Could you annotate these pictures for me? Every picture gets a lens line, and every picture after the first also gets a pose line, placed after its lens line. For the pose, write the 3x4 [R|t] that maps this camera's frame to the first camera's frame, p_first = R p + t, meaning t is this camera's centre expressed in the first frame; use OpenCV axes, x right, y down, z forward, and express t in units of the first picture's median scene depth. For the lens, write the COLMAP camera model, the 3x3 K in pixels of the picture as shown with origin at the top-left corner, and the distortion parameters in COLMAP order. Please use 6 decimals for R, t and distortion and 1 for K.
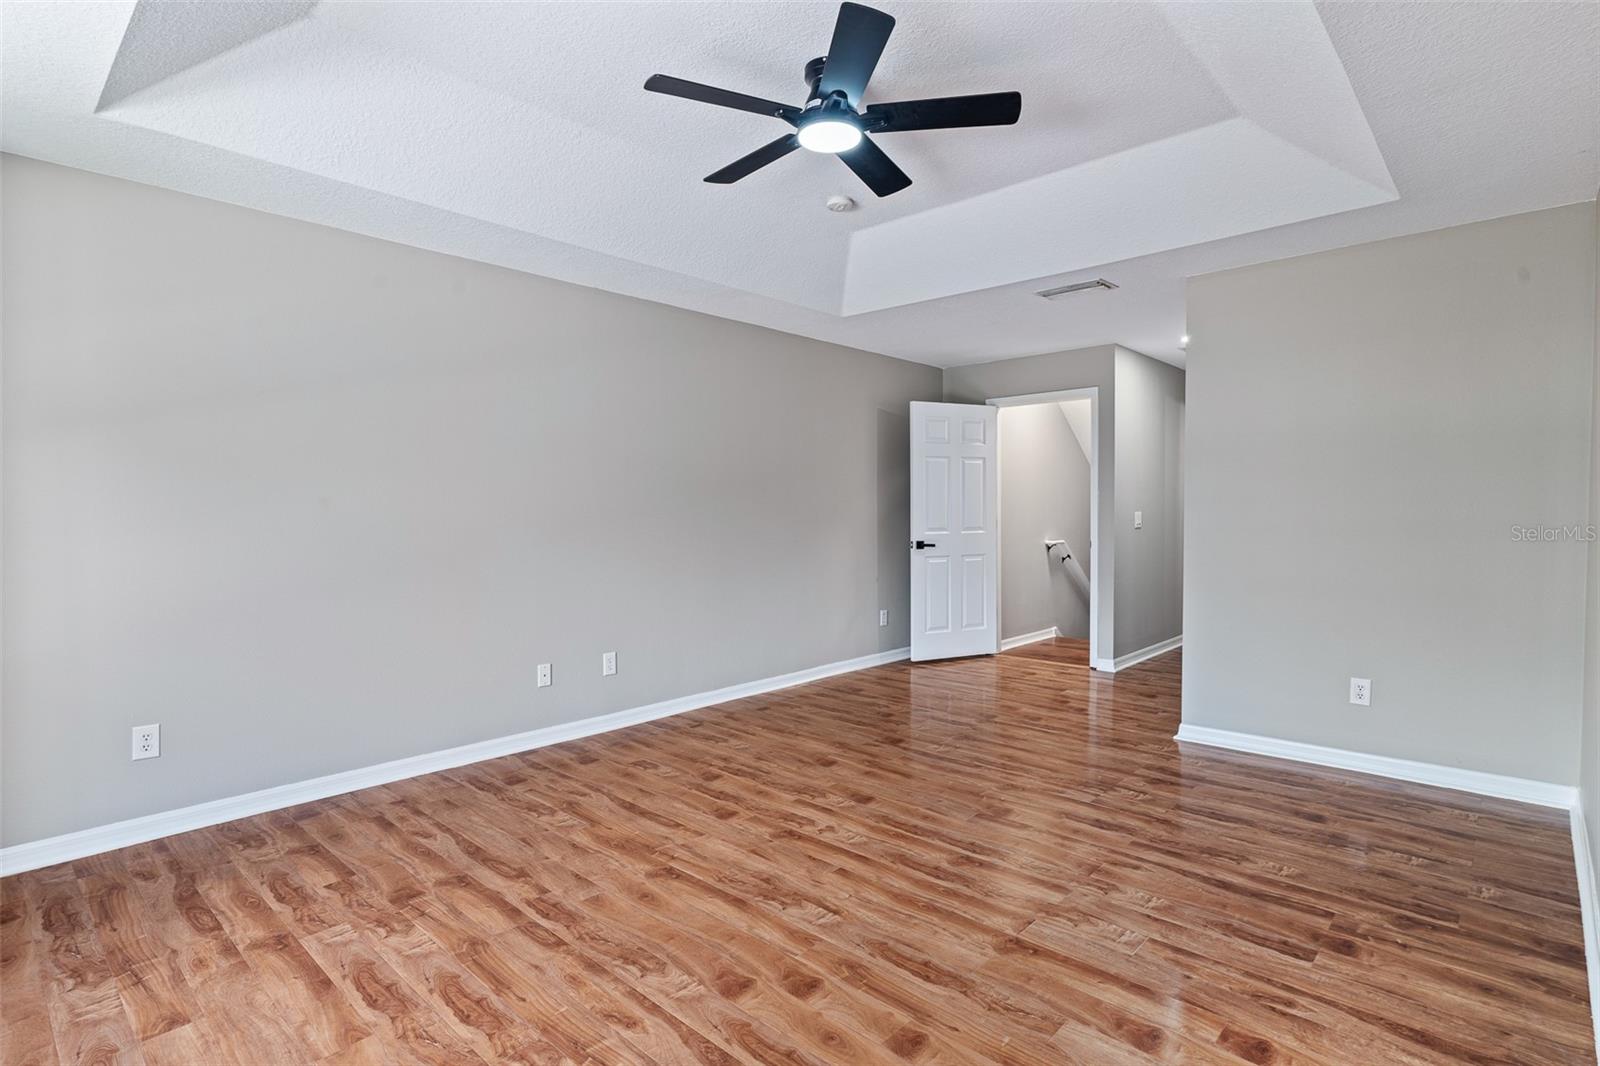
lens RADIAL K [[795.7, 0, 800.0], [0, 795.7, 533.0], [0, 0, 1]] dist [-0.001003, 0.000334]
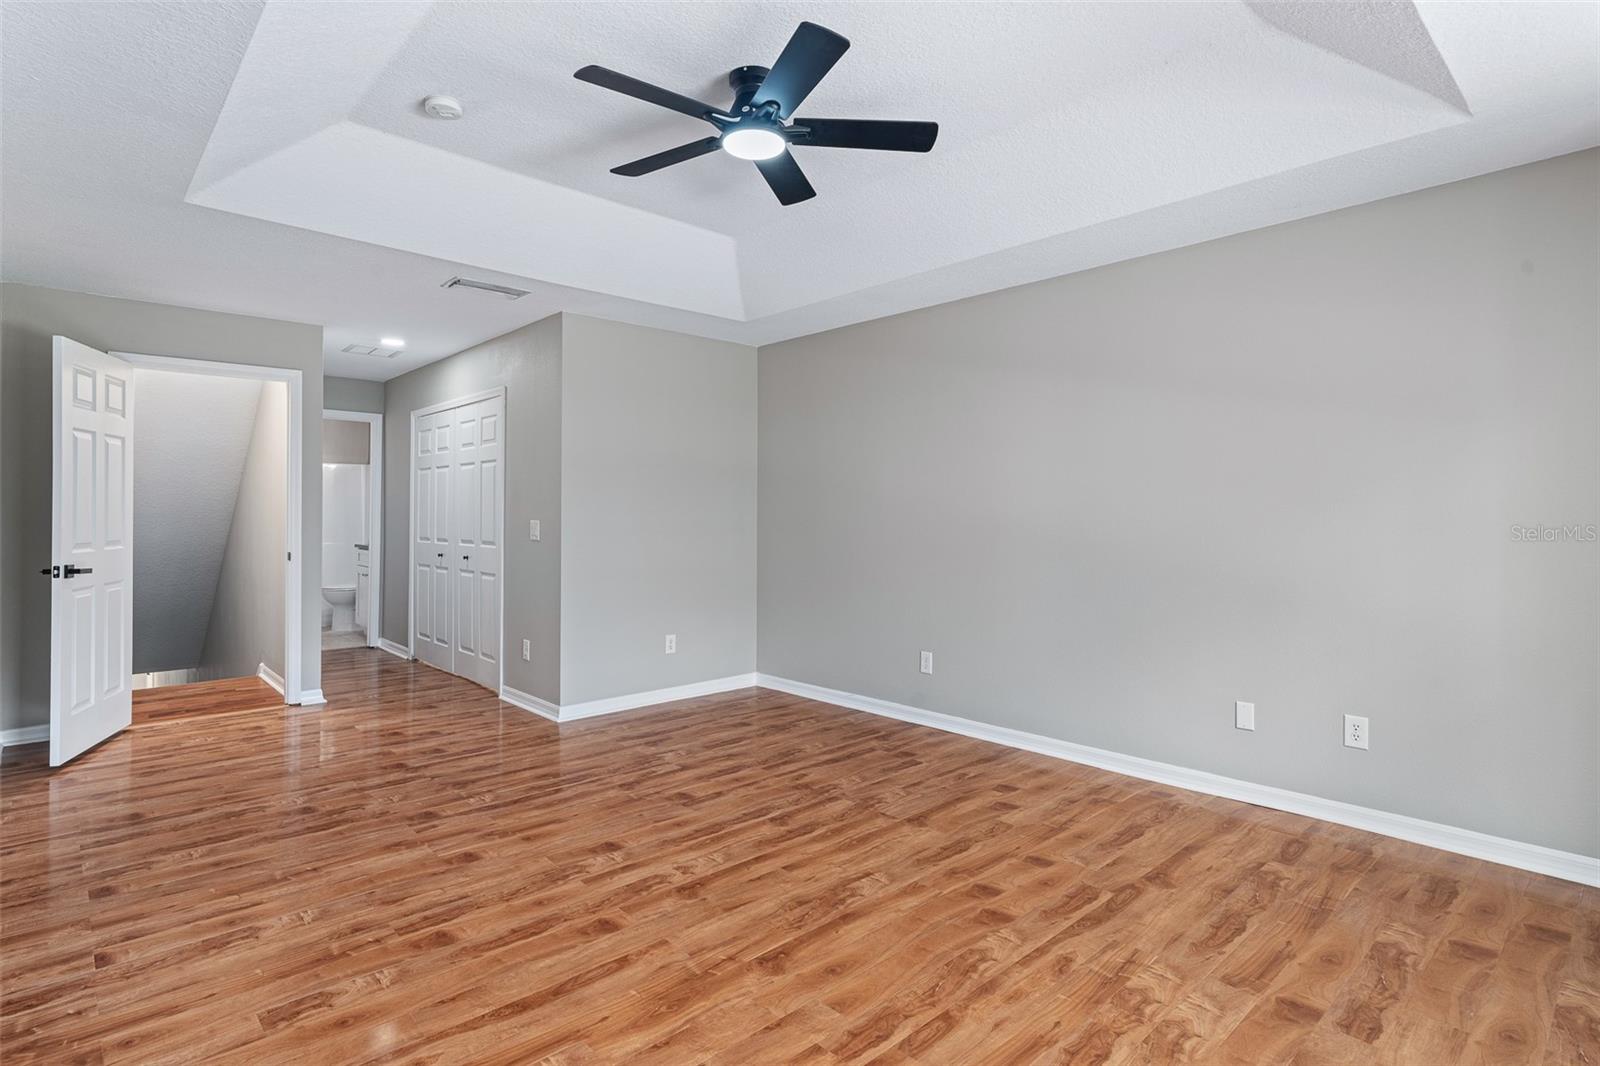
lens RADIAL K [[810.7, 0, 806.6], [0, 810.7, 509.6], [0, 0, 1]] dist [-0.001175, 0.000512]
pose [[0.068592, 0.011732, 0.997576, -0.944070], [0.026443, 0.999558, -0.013573, -0.019426], [-0.997294, 0.027310, 0.068252, 0.850908]]
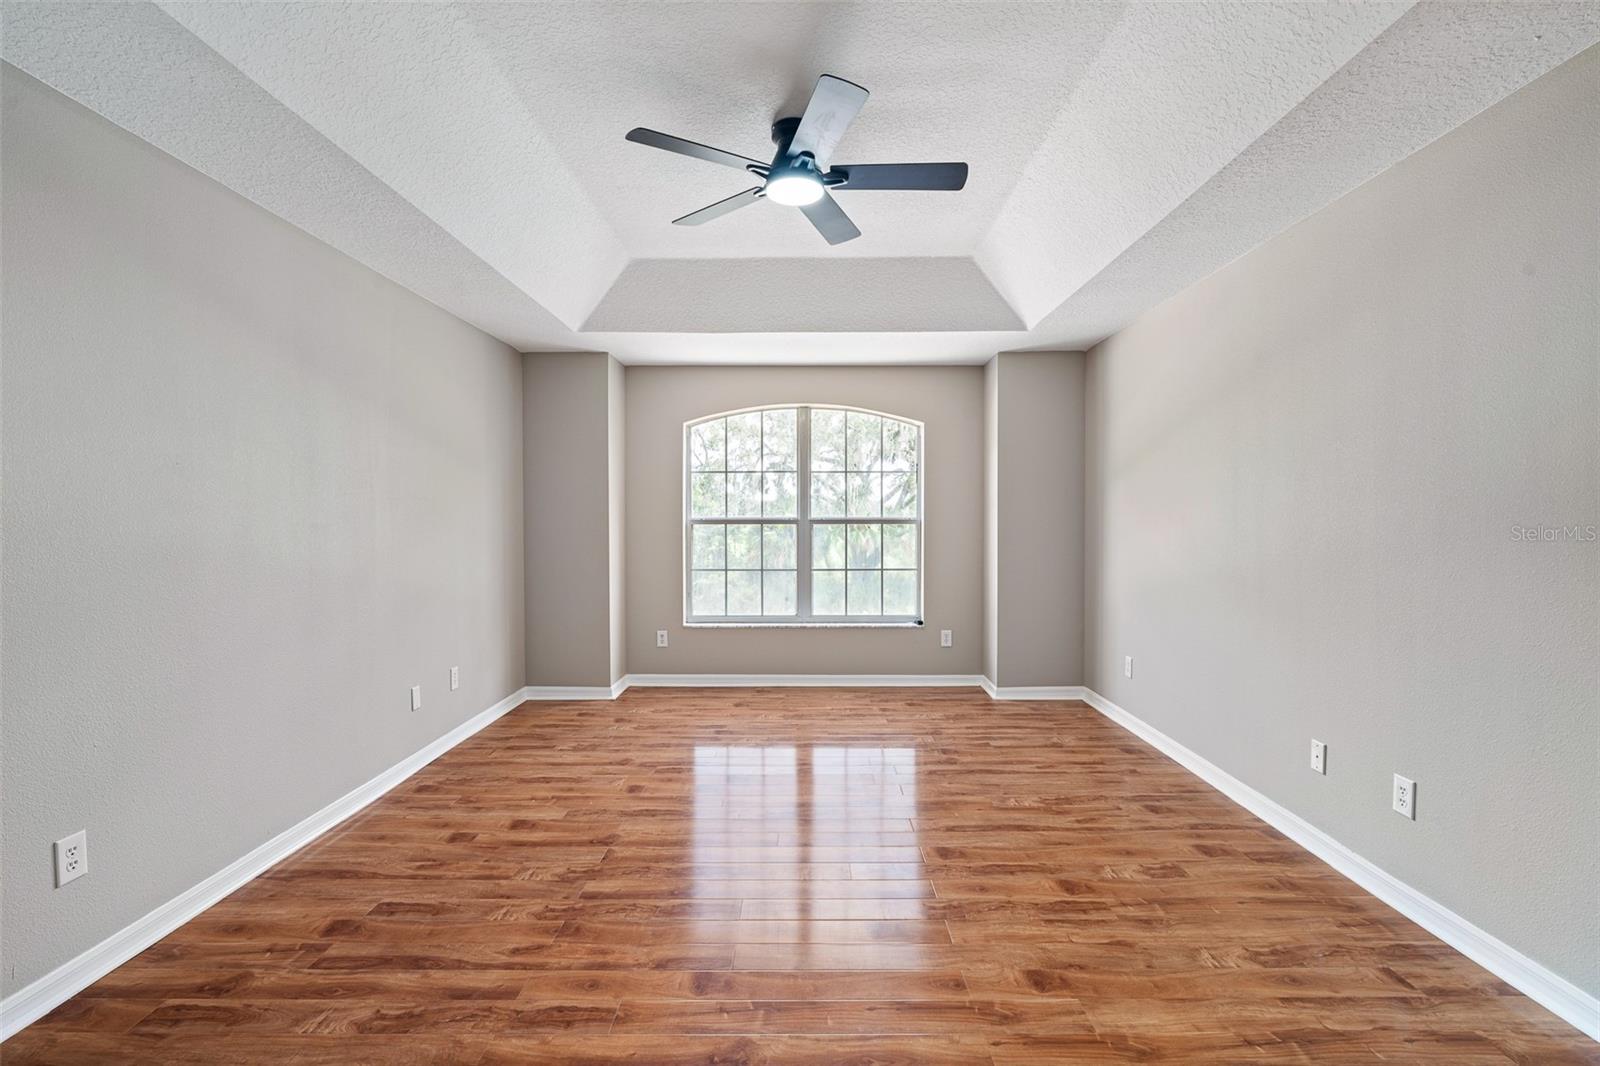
lens RADIAL K [[719.4, 0, 804.4], [0, 719.4, 527.8], [0, 0, 1]] dist [-0.001438, 0.000551]
pose [[-0.736148, 0.017254, -0.676600, 0.683429], [-0.011943, 0.999188, 0.038475, -0.072218], [0.676715, 0.036404, -0.735345, 1.700555]]
